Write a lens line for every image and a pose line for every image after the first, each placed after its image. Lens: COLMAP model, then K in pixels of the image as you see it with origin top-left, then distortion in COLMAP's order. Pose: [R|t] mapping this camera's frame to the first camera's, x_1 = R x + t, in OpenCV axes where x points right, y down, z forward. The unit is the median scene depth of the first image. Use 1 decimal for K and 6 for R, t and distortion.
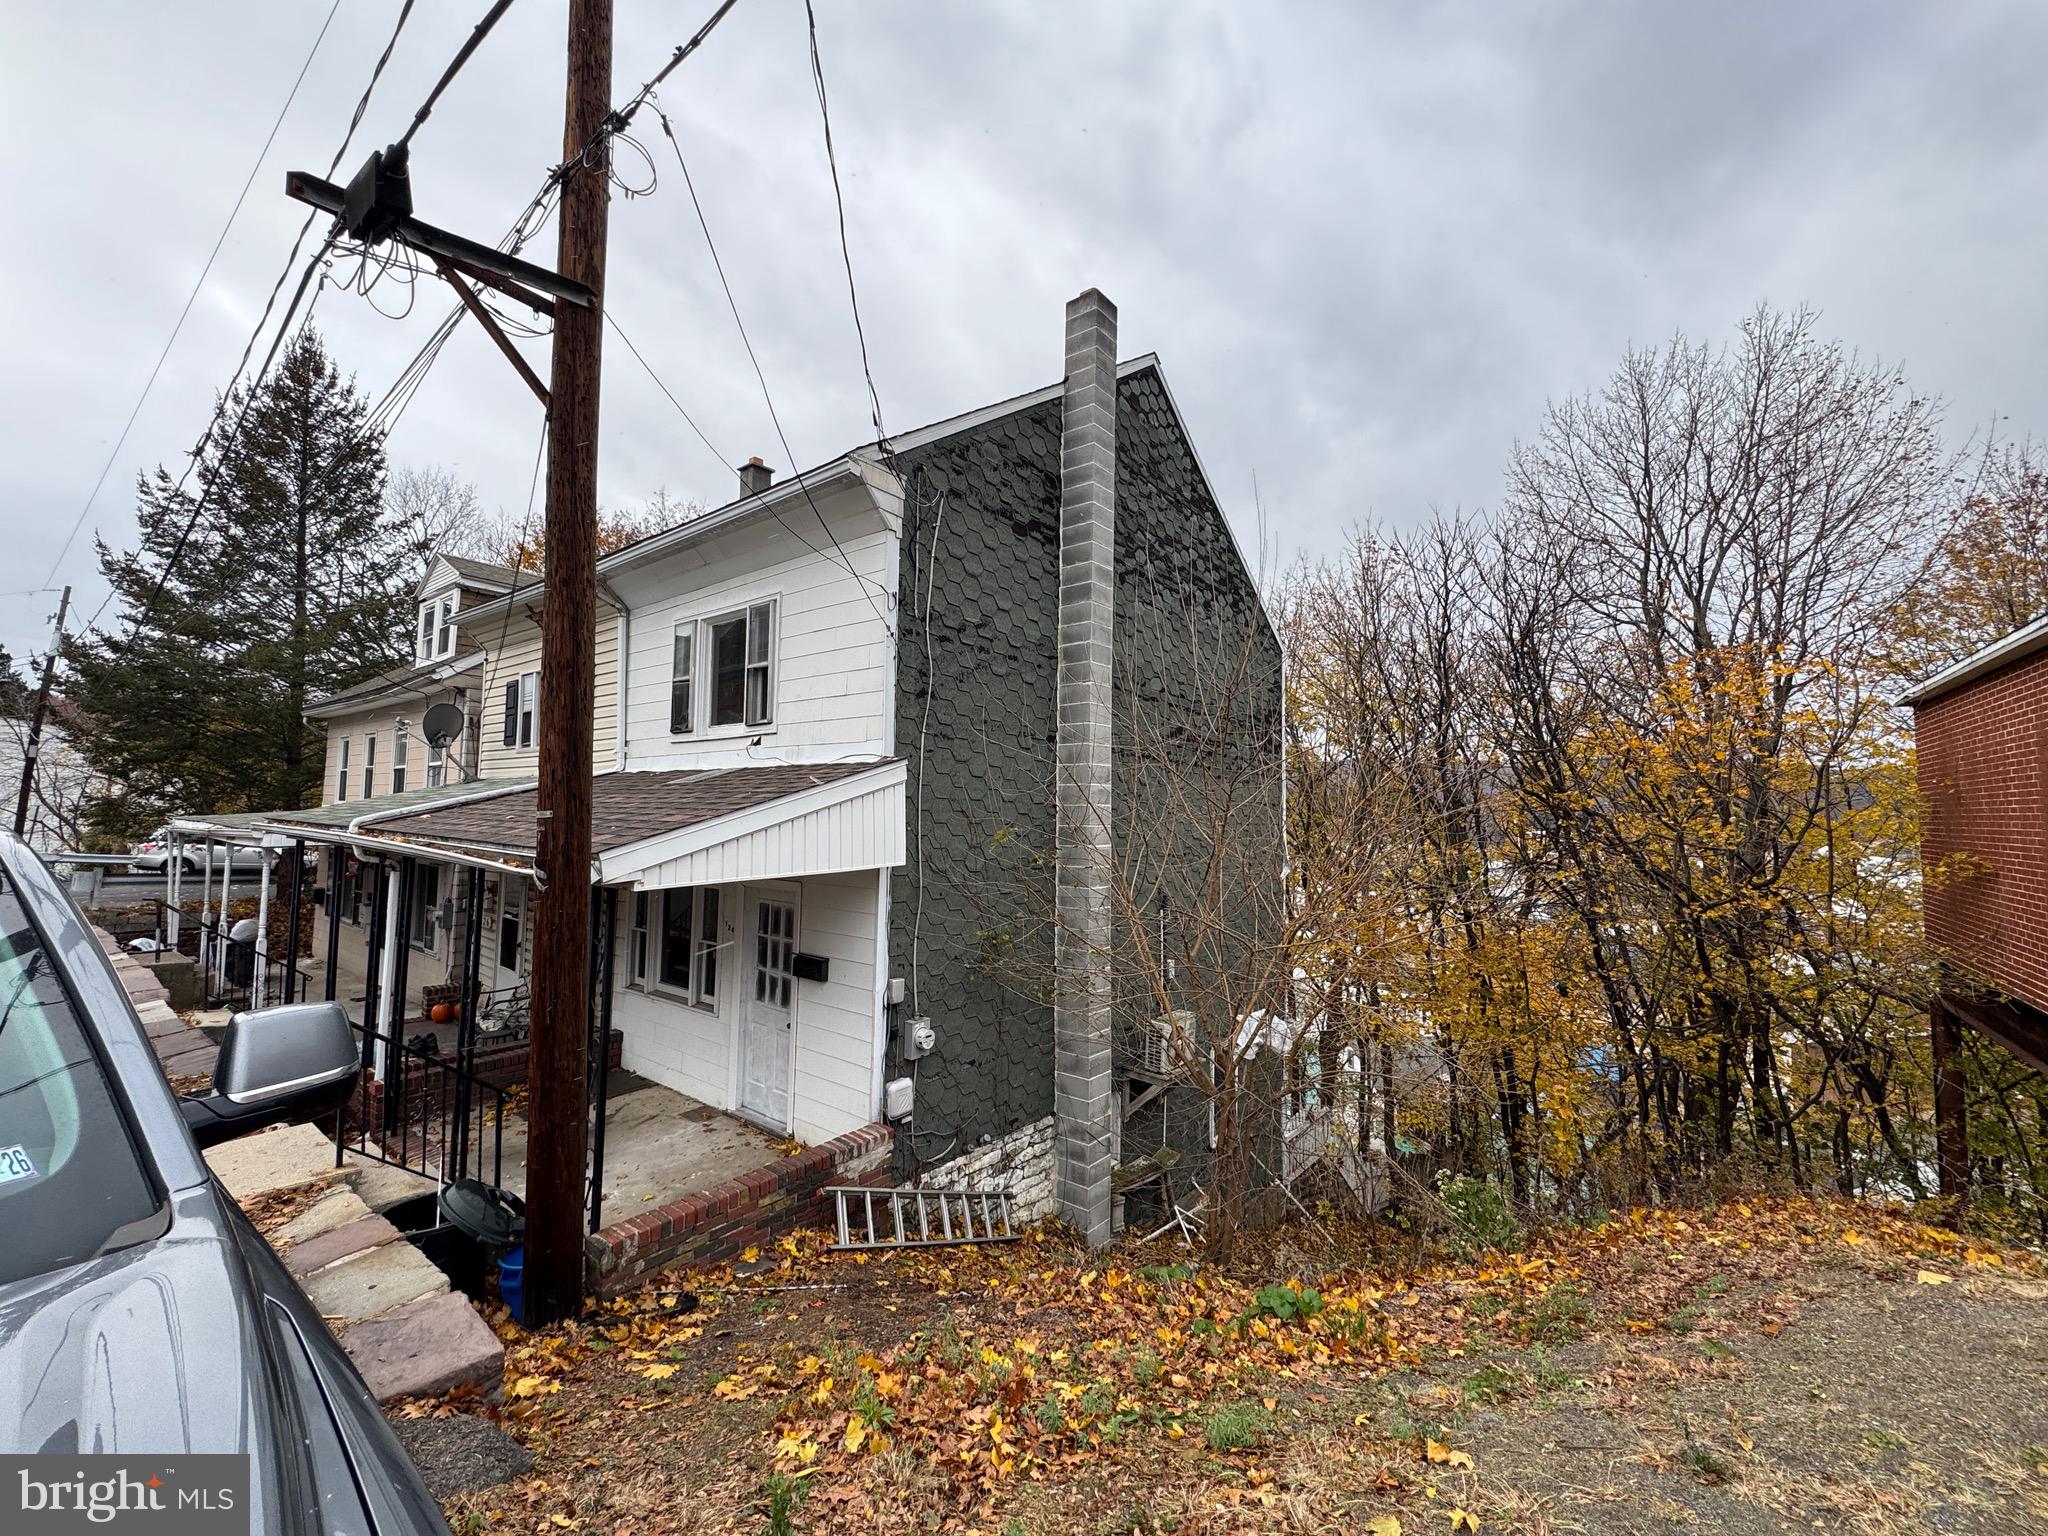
lens RADIAL K [[810.2, 0, 1019.6], [0, 810.2, 762.9], [0, 0, 1]] dist [-0.006407, 0.000713]
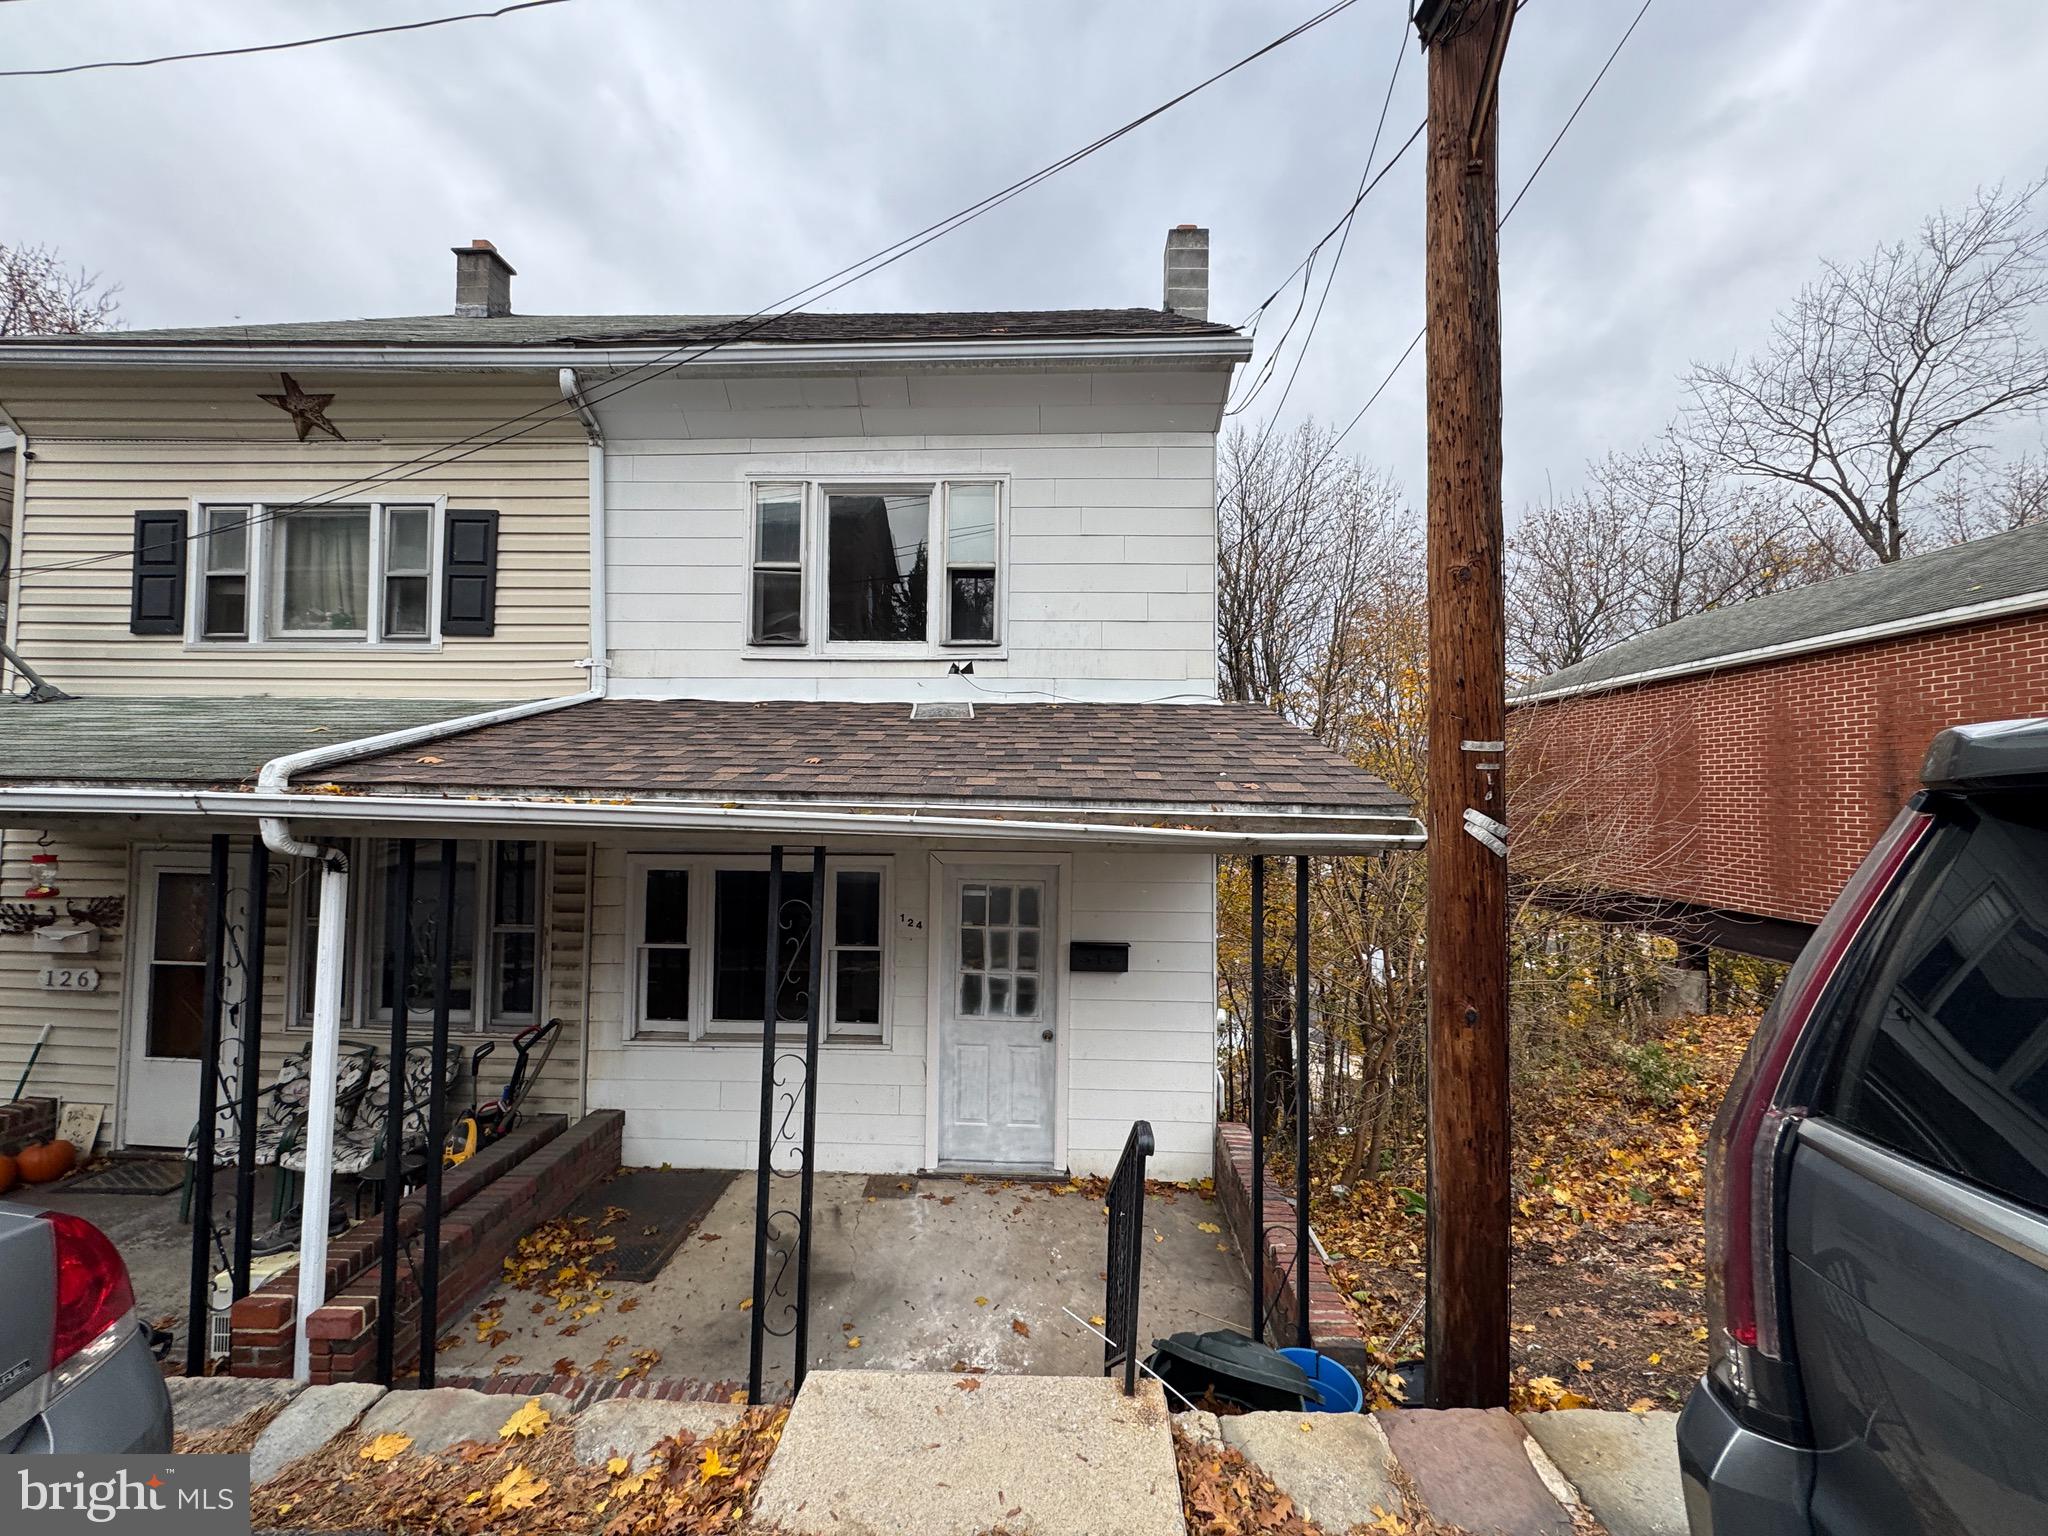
lens RADIAL K [[810.2, 0, 1024.3], [0, 810.2, 762.6], [0, 0, 1]] dist [-0.006407, 0.000713]
pose [[0.804376, 0.017120, 0.593874, -0.729683], [-0.037518, 0.999053, 0.022015, 0.041922], [-0.592935, -0.039989, 0.804257, 0.374557]]
